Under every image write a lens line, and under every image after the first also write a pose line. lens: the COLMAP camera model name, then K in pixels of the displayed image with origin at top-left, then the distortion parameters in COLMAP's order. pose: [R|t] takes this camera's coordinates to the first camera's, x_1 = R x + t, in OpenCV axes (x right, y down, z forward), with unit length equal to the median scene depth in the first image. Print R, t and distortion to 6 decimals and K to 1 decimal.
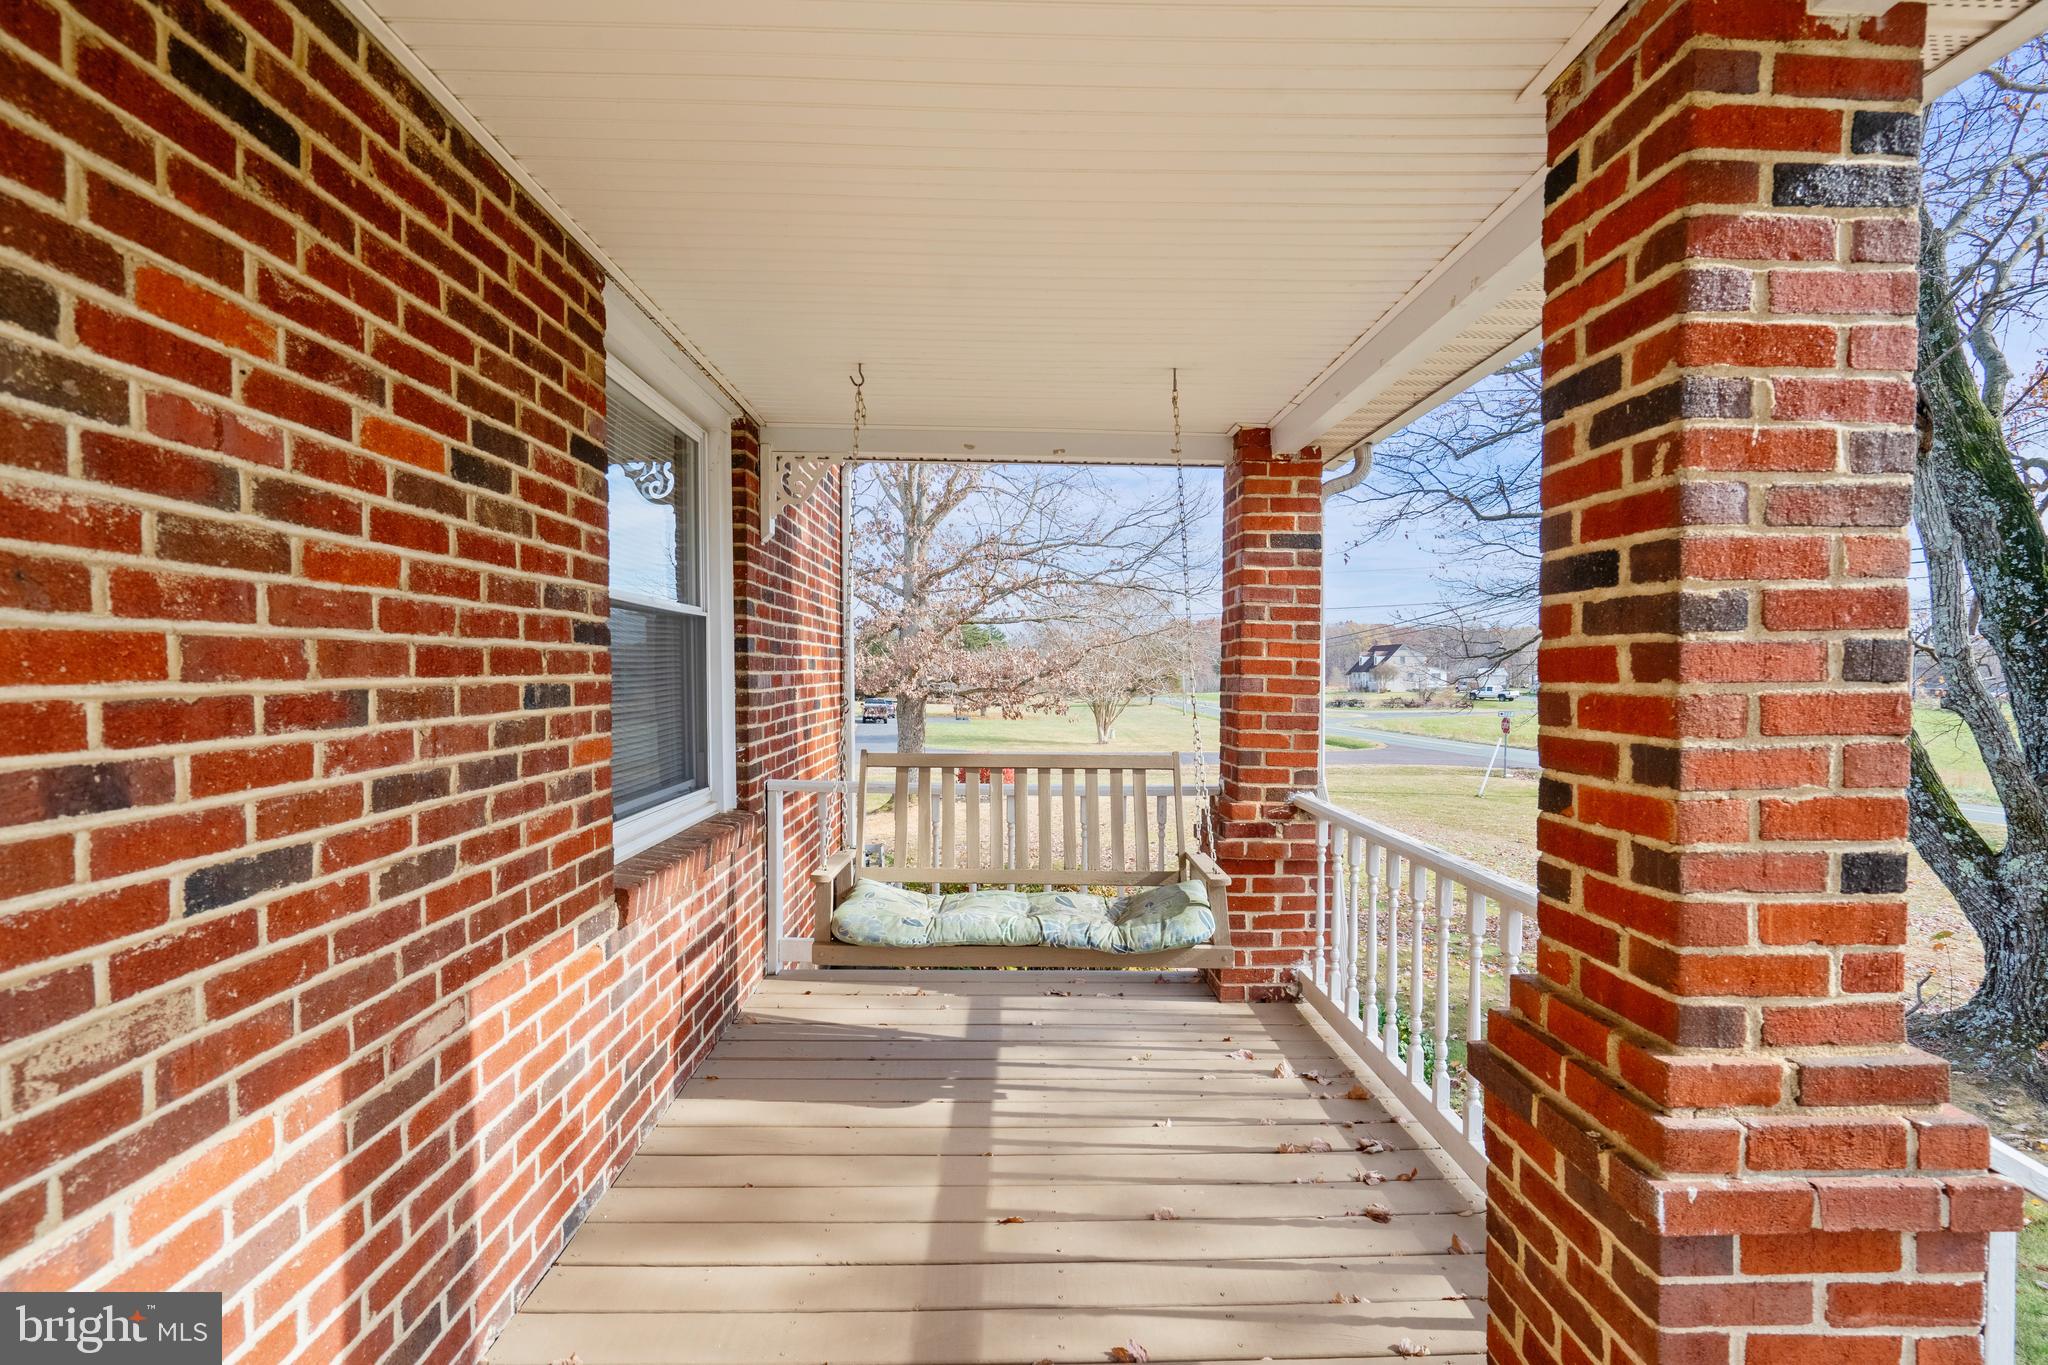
lens RADIAL K [[925.8, 0, 1014.8], [0, 925.8, 685.4], [0, 0, 1]] dist [0.000402, 0.000482]
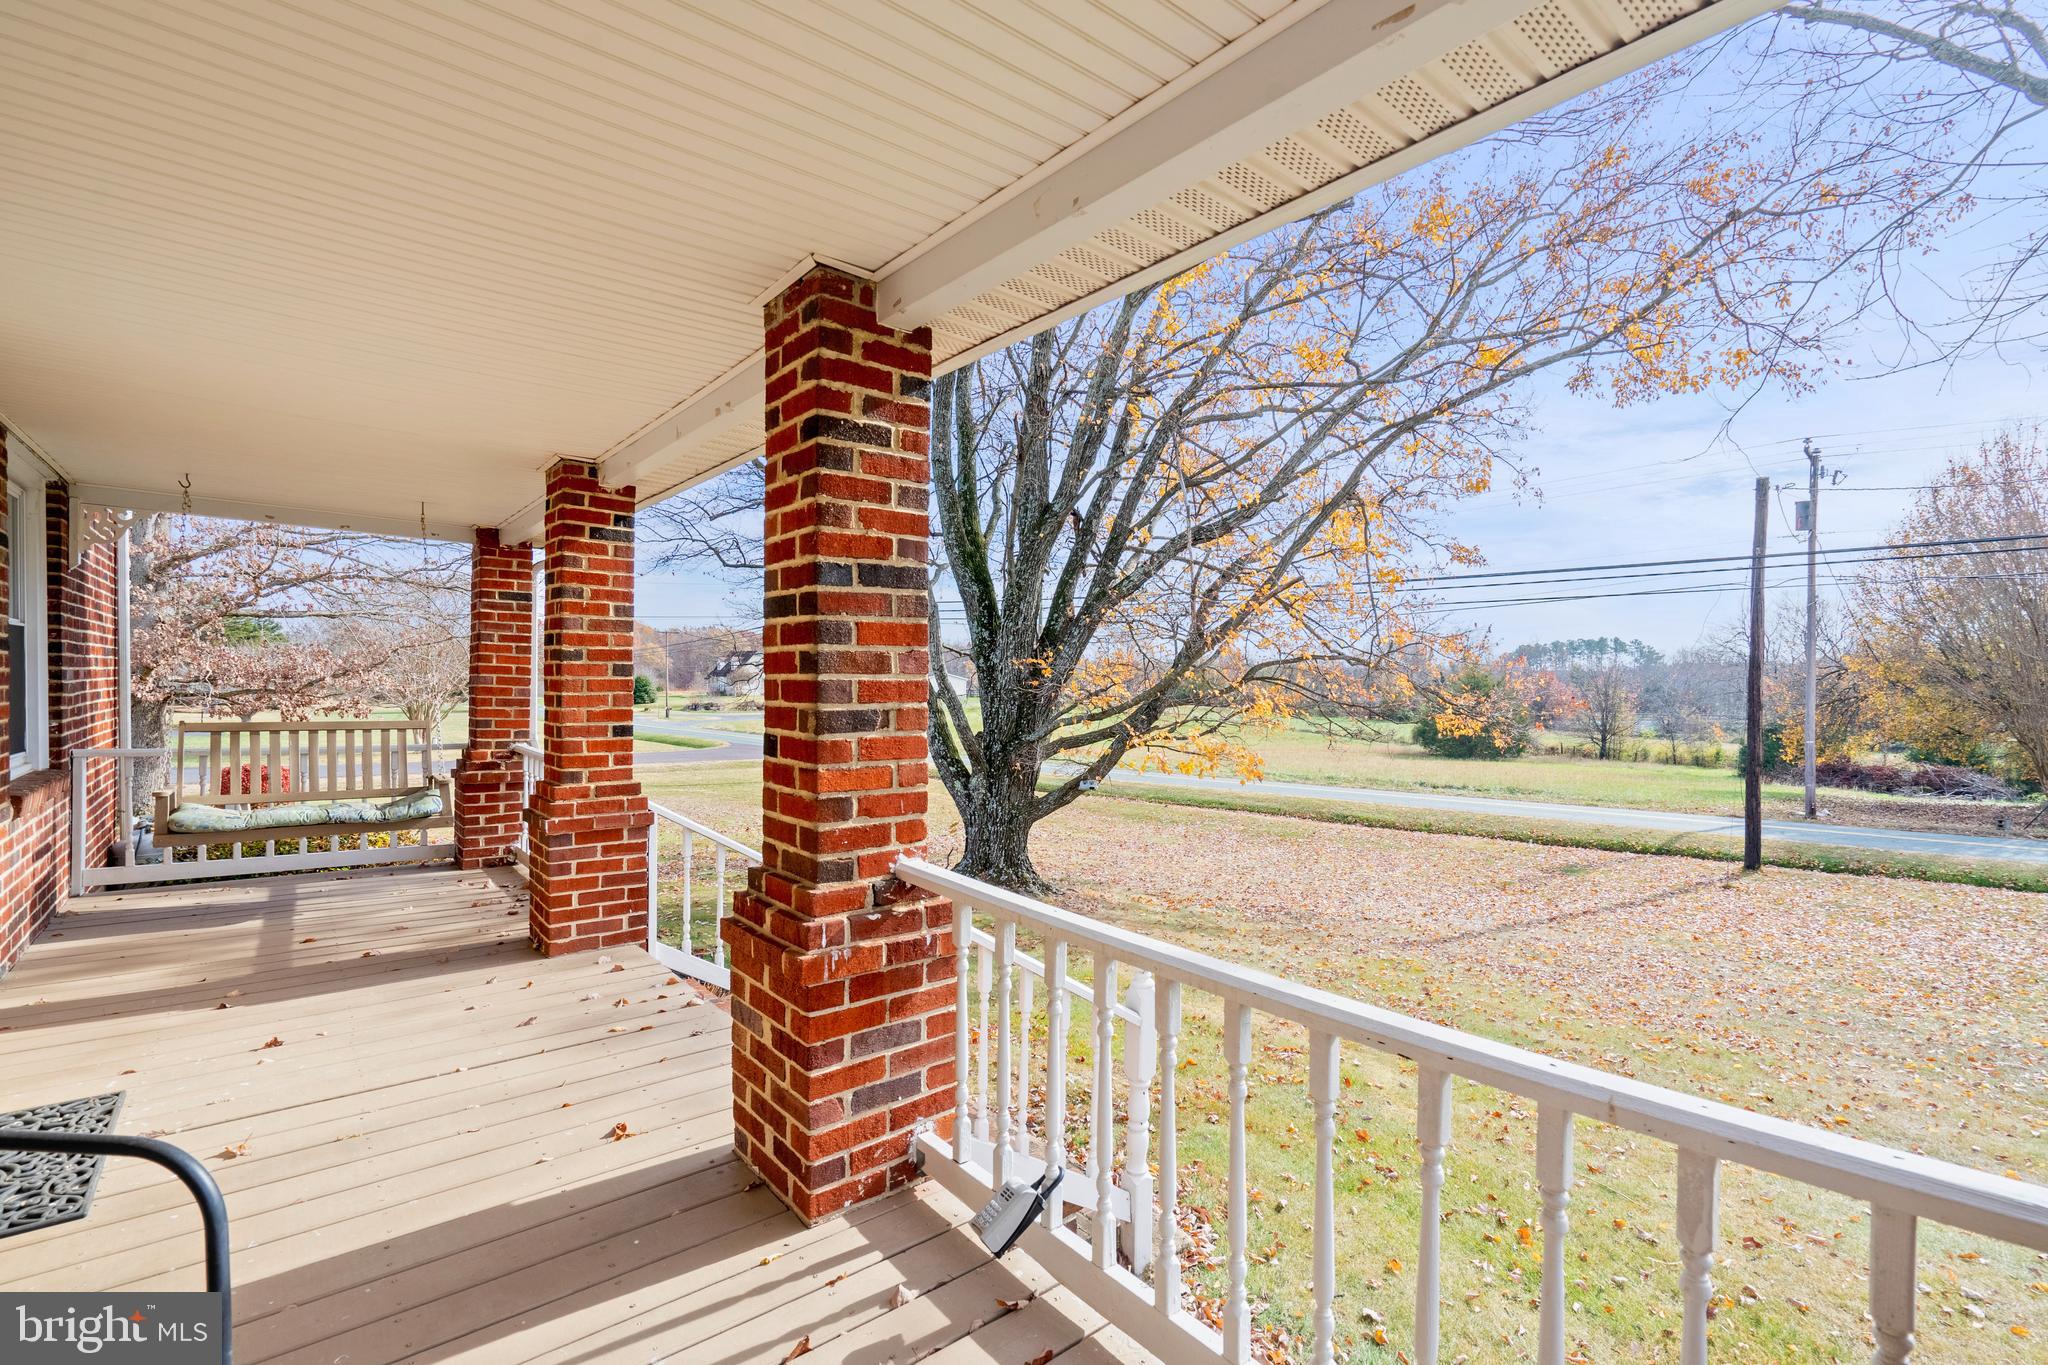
lens RADIAL K [[925.8, 0, 1014.8], [0, 925.8, 685.4], [0, 0, 1]] dist [0.000402, 0.000482]
pose [[0.789834, 0.004490, 0.613304, -0.016544], [-0.001609, 0.999985, -0.005249, 0.016333], [-0.613319, 0.003159, 0.789829, -0.920272]]
